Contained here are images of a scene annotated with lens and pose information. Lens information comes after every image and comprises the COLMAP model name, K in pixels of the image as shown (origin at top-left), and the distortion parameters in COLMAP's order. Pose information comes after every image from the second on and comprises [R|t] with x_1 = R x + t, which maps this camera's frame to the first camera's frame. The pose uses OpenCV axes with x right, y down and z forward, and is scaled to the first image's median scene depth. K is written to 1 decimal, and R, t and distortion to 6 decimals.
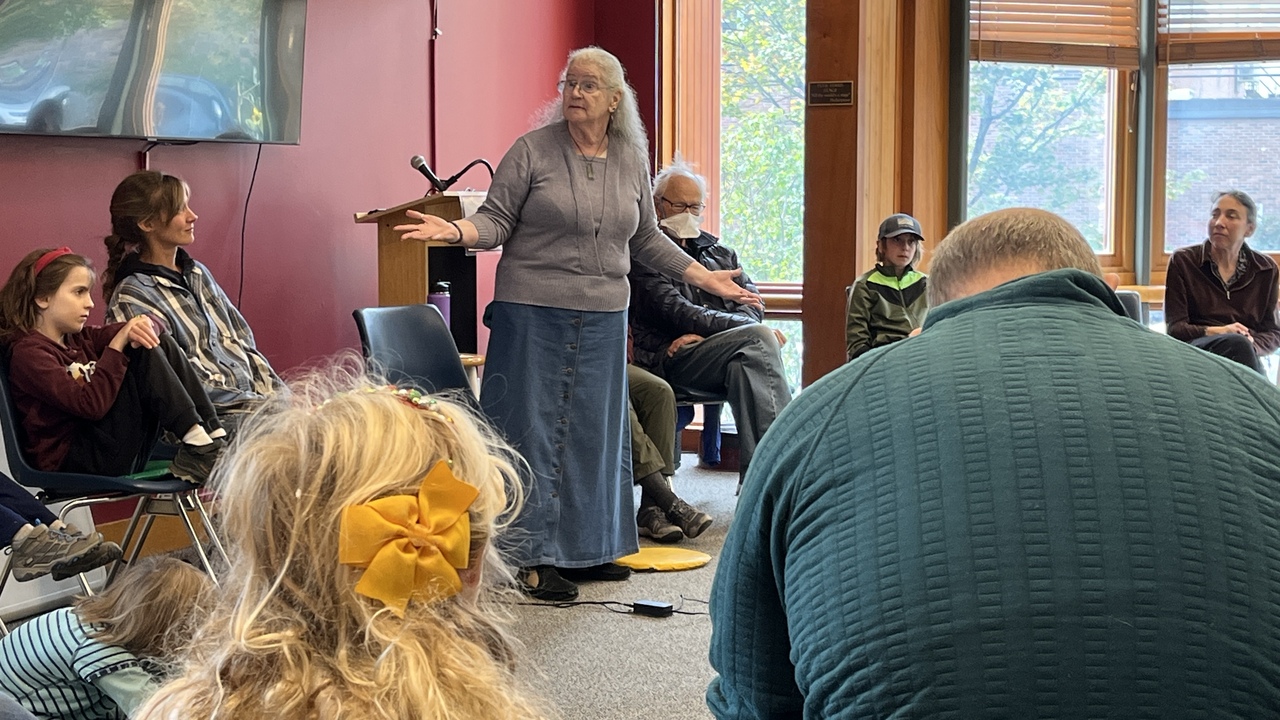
lens RADIAL K [[2110.4, 0, 641.3], [0, 2110.4, 349.5], [0, 0, 1]] dist [0.114162, 0.000000]
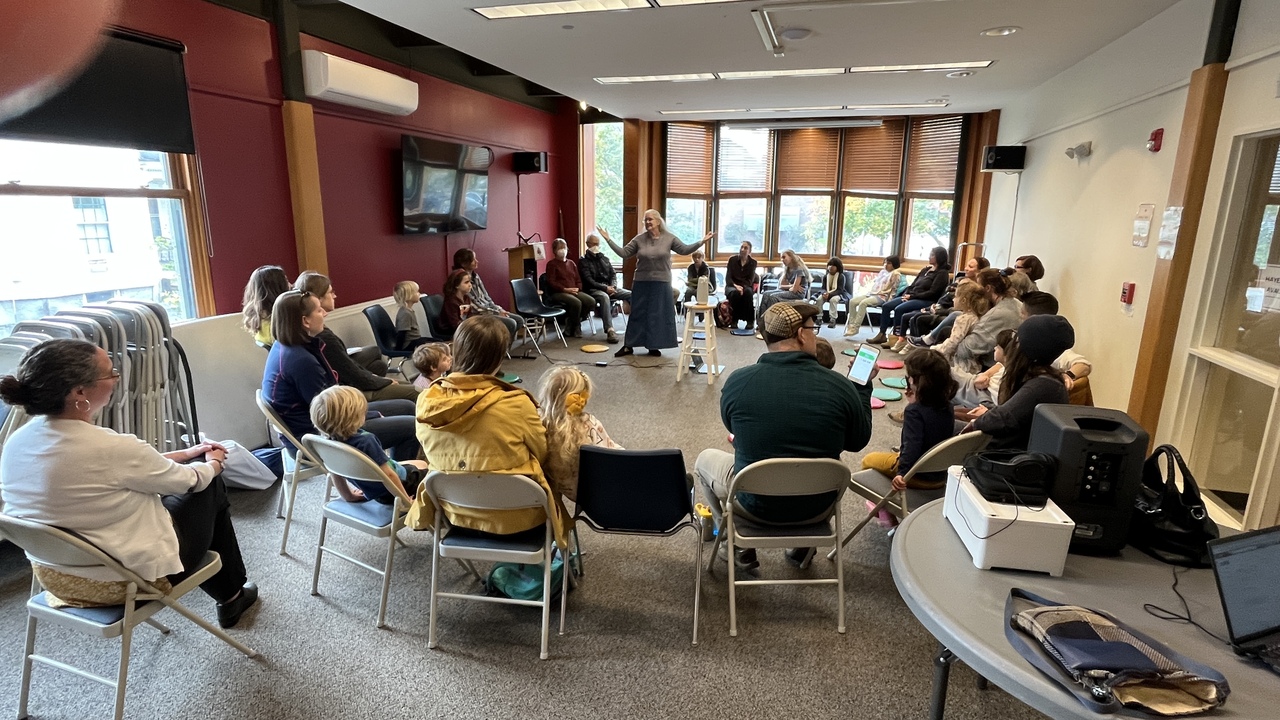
lens RADIAL K [[647.6, 0, 643.6], [0, 647.6, 354.2], [0, 0, 1]] dist [-0.002002, -0.001969]
pose [[0.987184, -0.024960, 0.157623, -0.076296], [0.001318, 0.988935, 0.148341, -0.050898], [-0.159581, -0.146232, 0.976294, -0.105875]]
